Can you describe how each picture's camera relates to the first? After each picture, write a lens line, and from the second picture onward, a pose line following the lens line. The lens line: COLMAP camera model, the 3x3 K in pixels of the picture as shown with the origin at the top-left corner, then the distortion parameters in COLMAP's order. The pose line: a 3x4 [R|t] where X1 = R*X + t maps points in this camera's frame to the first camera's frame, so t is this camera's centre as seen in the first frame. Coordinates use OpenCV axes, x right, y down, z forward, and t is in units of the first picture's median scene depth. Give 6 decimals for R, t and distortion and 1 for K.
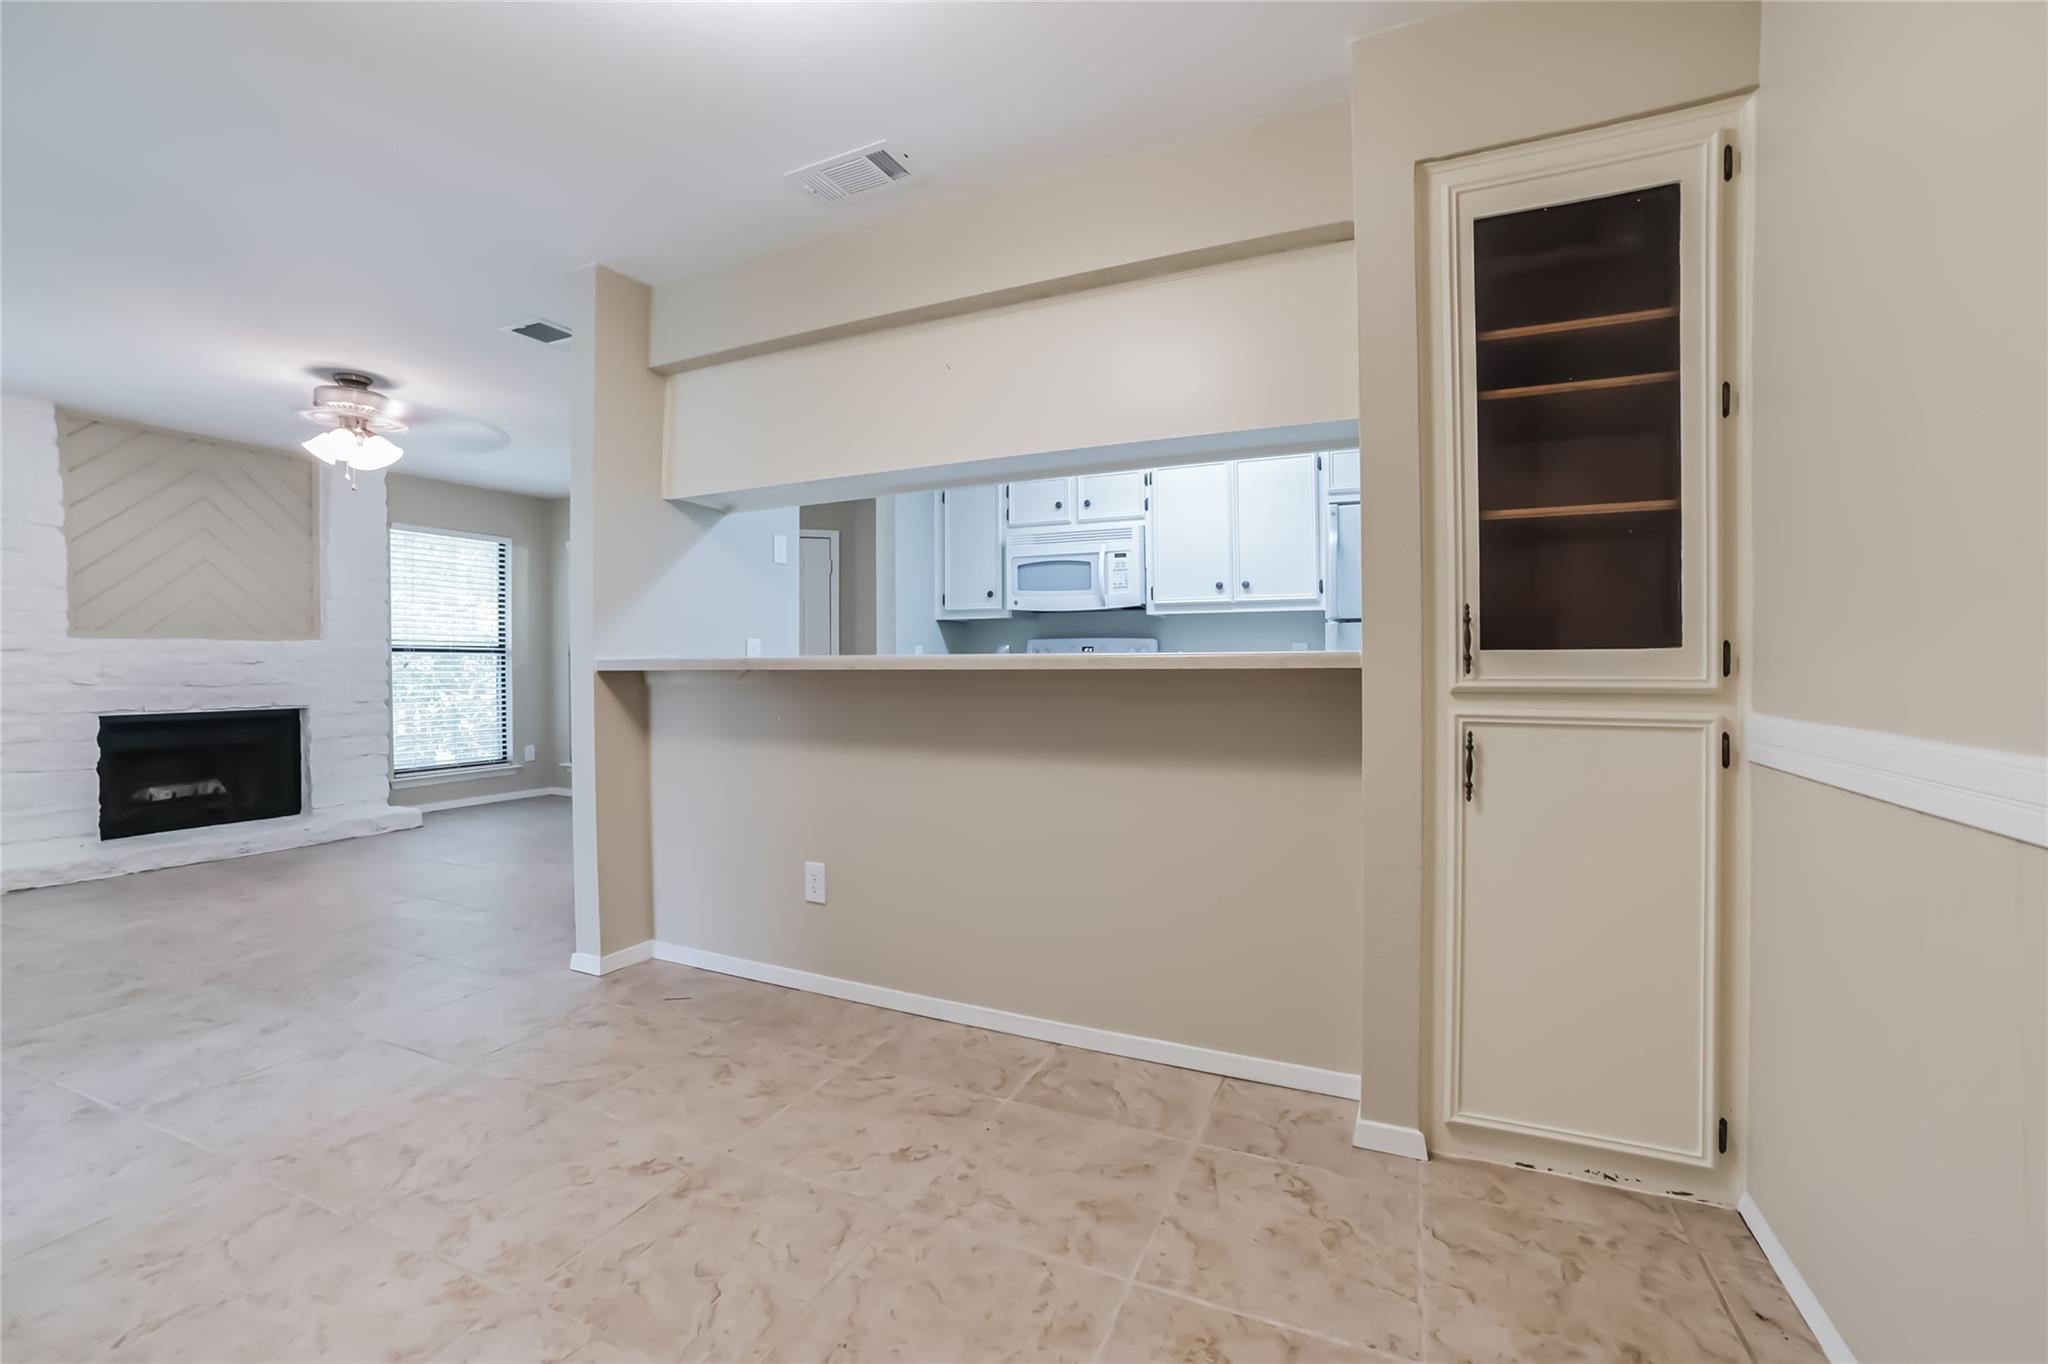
lens RADIAL K [[840.4, 0, 1031.8], [0, 840.4, 658.0], [0, 0, 1]] dist [-0.074061, 0.031907]
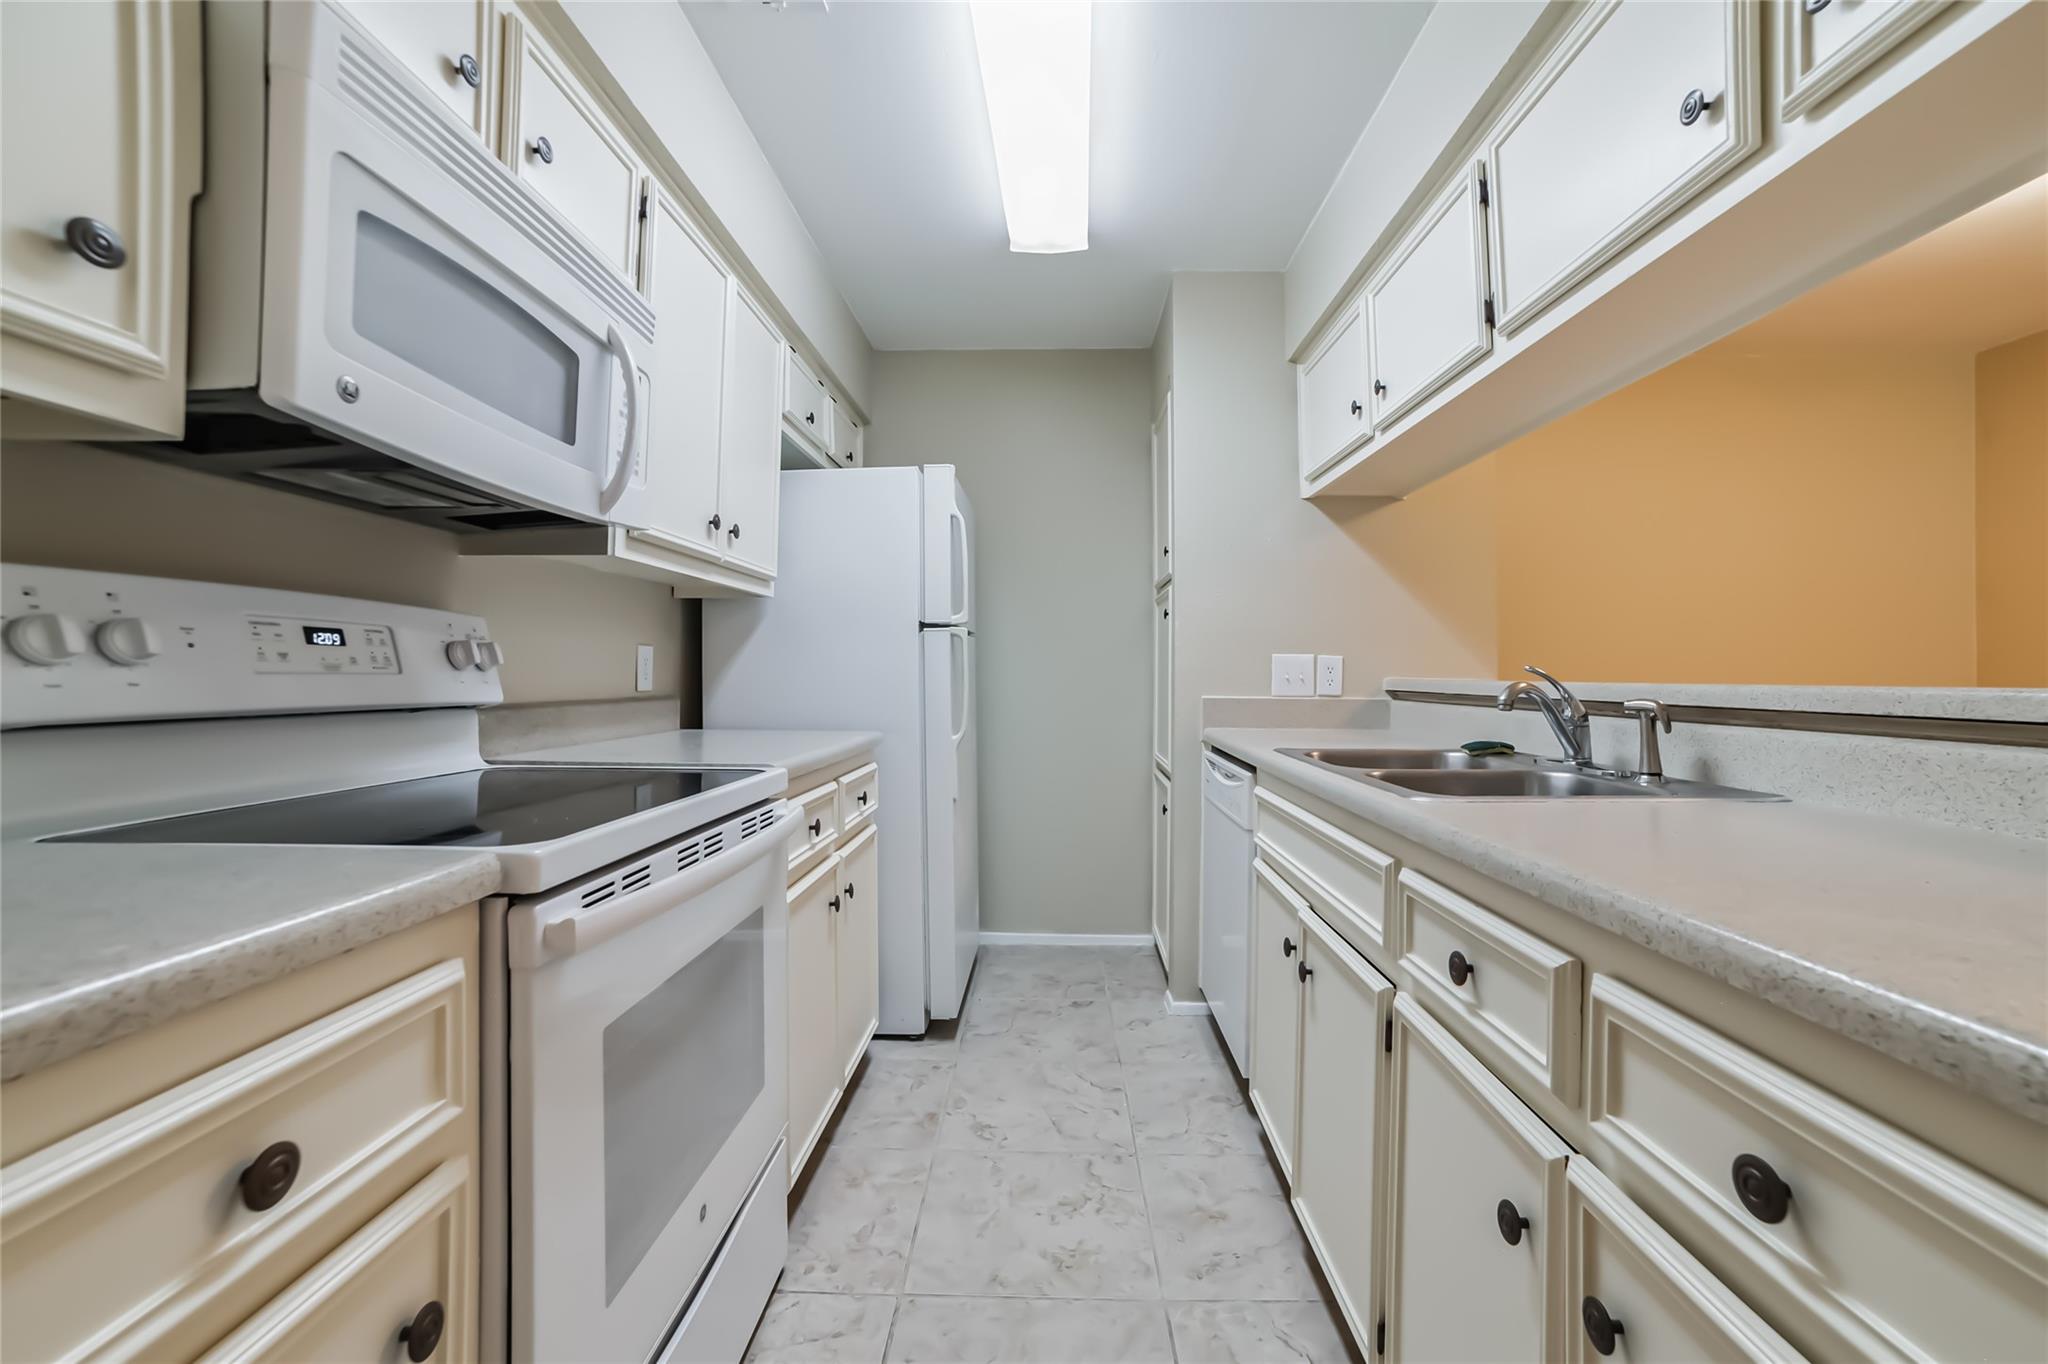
lens RADIAL K [[852.7, 0, 1032.1], [0, 852.7, 638.3], [0, 0, 1]] dist [-0.079463, 0.031727]
pose [[-0.395633, 0.040313, 0.917524, -0.251800], [-0.009895, 0.998791, -0.048150, 0.000462], [-0.918356, -0.028129, -0.394755, 0.919314]]
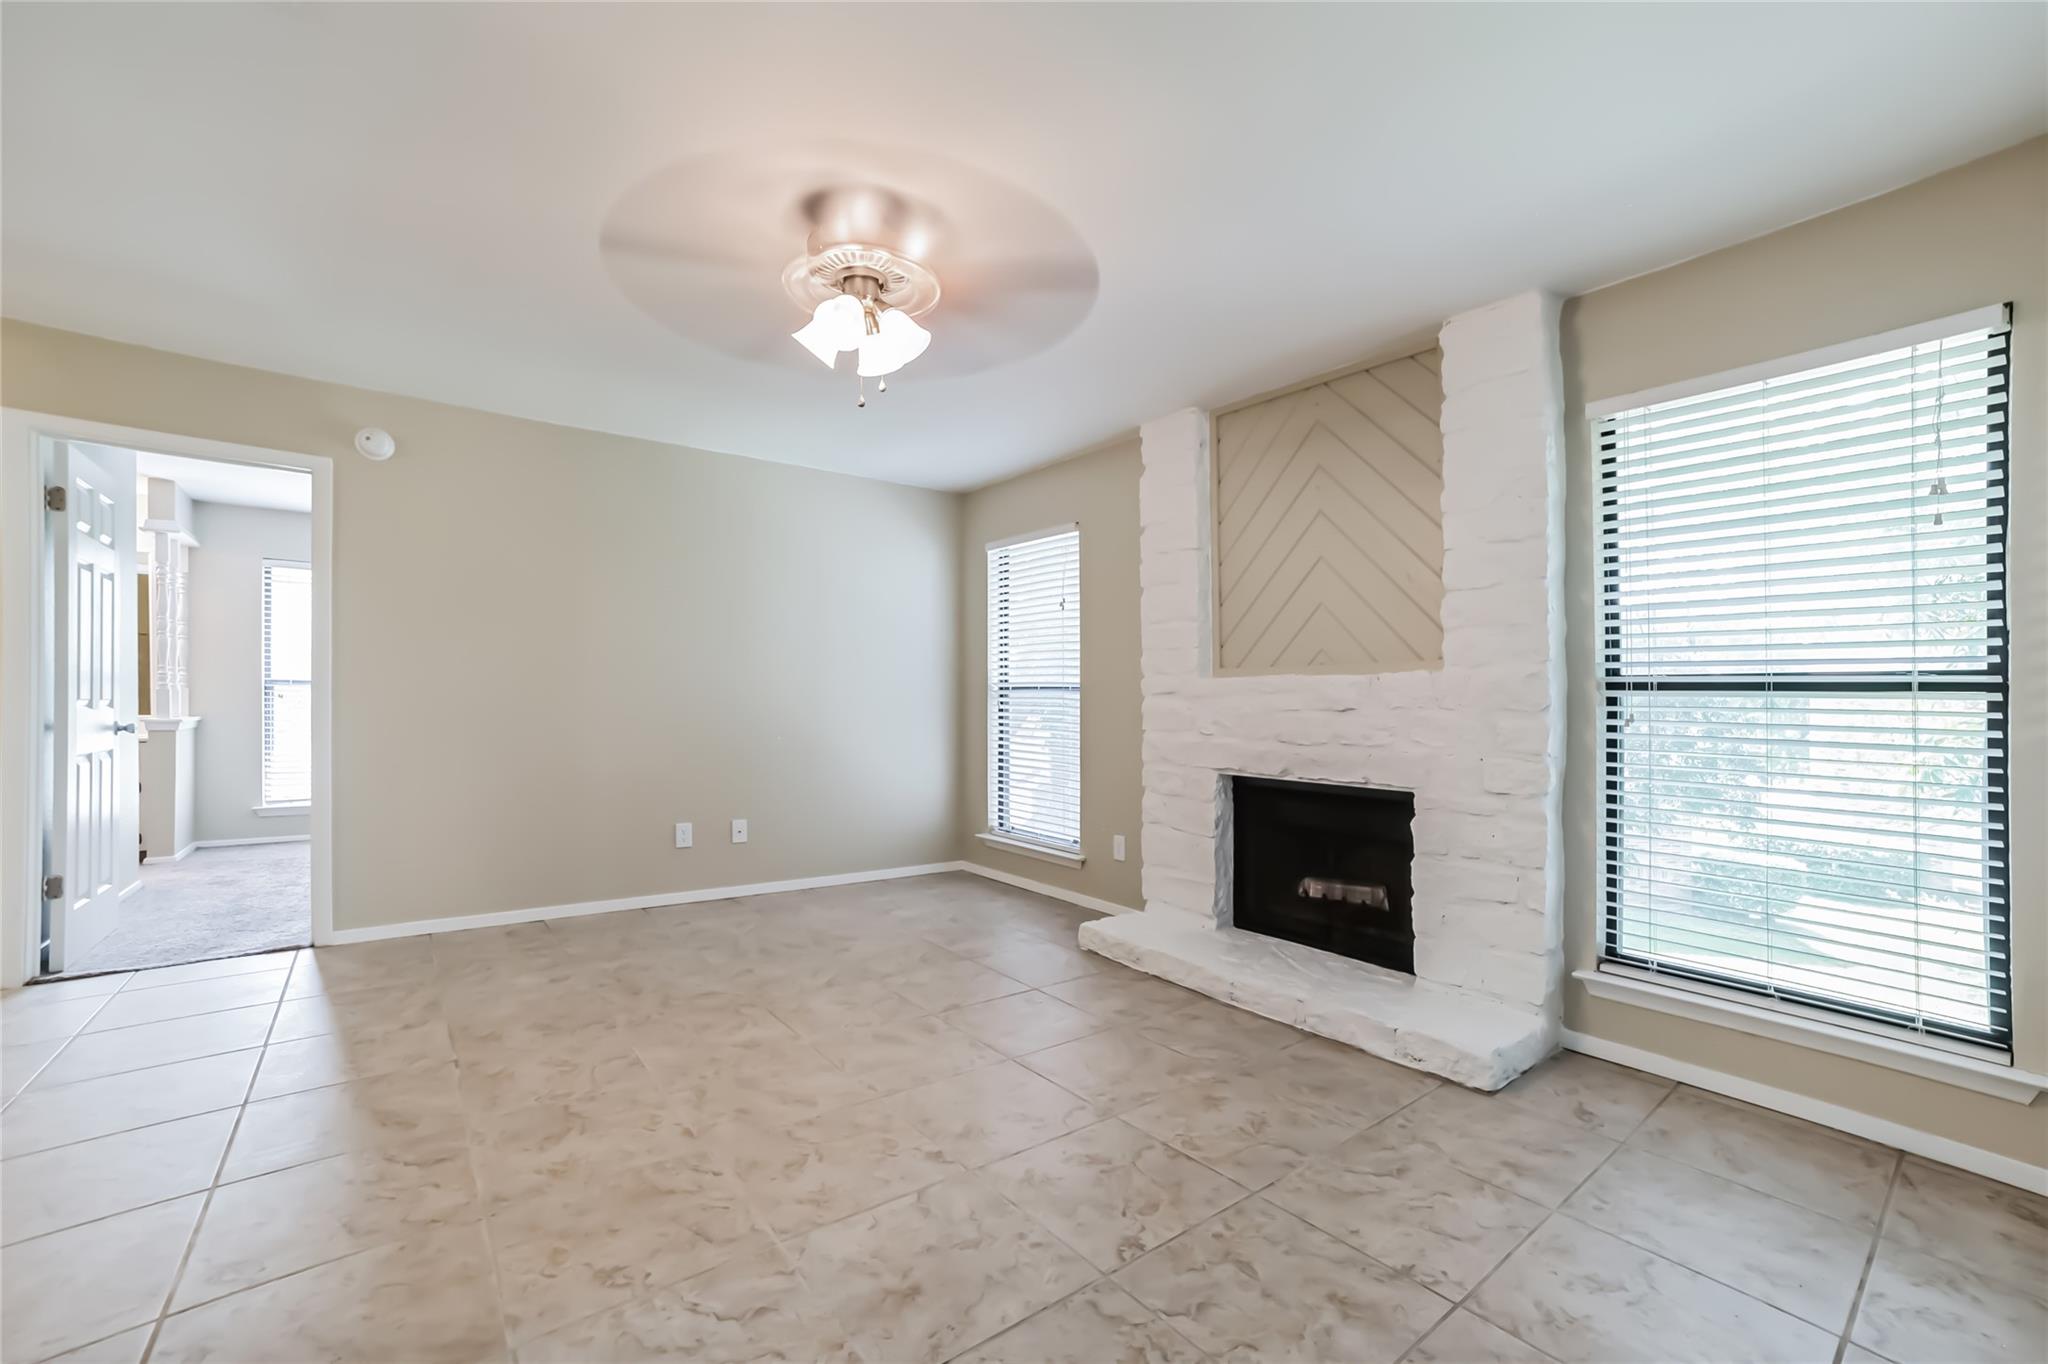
lens RADIAL K [[852.0, 0, 1040.4], [0, 852.0, 659.1], [0, 0, 1]] dist [-0.085239, 0.033503]
pose [[-0.453449, -0.046749, -0.890055, -0.293411], [-0.007065, 0.998781, -0.048860, -0.000724], [0.891254, -0.015867, -0.453227, 1.170276]]
